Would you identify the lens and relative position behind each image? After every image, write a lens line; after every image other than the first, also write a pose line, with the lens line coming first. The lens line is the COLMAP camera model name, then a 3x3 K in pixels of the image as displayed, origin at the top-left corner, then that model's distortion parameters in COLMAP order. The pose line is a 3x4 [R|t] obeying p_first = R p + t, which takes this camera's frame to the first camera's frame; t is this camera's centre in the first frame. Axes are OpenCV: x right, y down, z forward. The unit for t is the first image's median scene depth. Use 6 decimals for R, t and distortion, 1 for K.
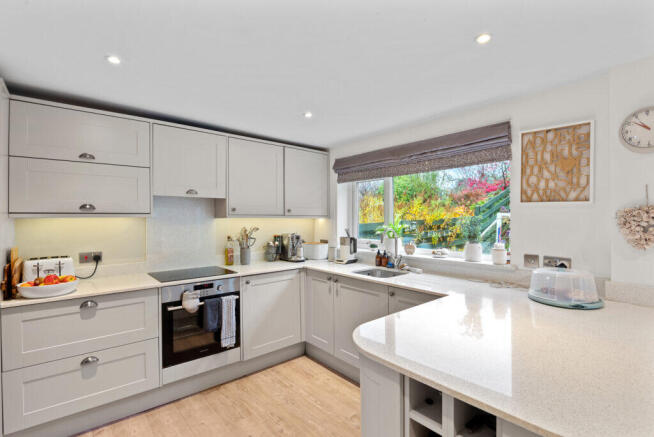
lens RADIAL K [[300.9, 0, 326.4], [0, 300.9, 218.4], [0, 0, 1]] dist [-0.024294, -0.001958]
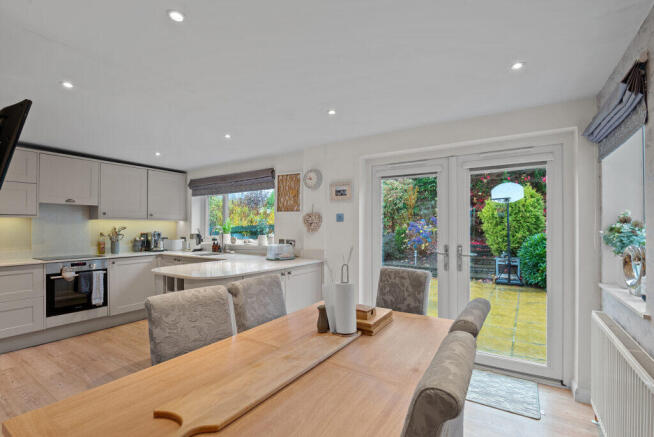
lens RADIAL K [[300.9, 0, 329.2], [0, 300.9, 223.2], [0, 0, 1]] dist [-0.024294, -0.001958]
pose [[0.954578, 0.006609, 0.297888, 0.326646], [-0.002985, 0.999916, -0.012617, 0.034643], [-0.297946, 0.011155, 0.954518, -0.743671]]
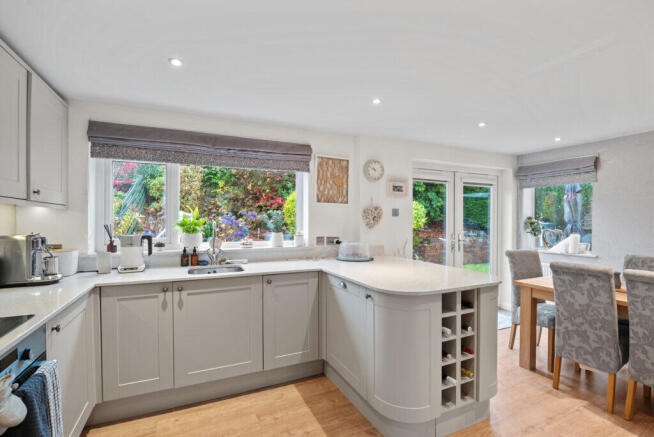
lens RADIAL K [[300.9, 0, 327.5], [0, 300.9, 222.2], [0, 0, 1]] dist [-0.024294, -0.001958]
pose [[0.261137, -0.002794, 0.965298, -0.635585], [-0.002354, 0.999991, 0.003531, 0.032991], [-0.965299, -0.003194, 0.261128, 0.450256]]
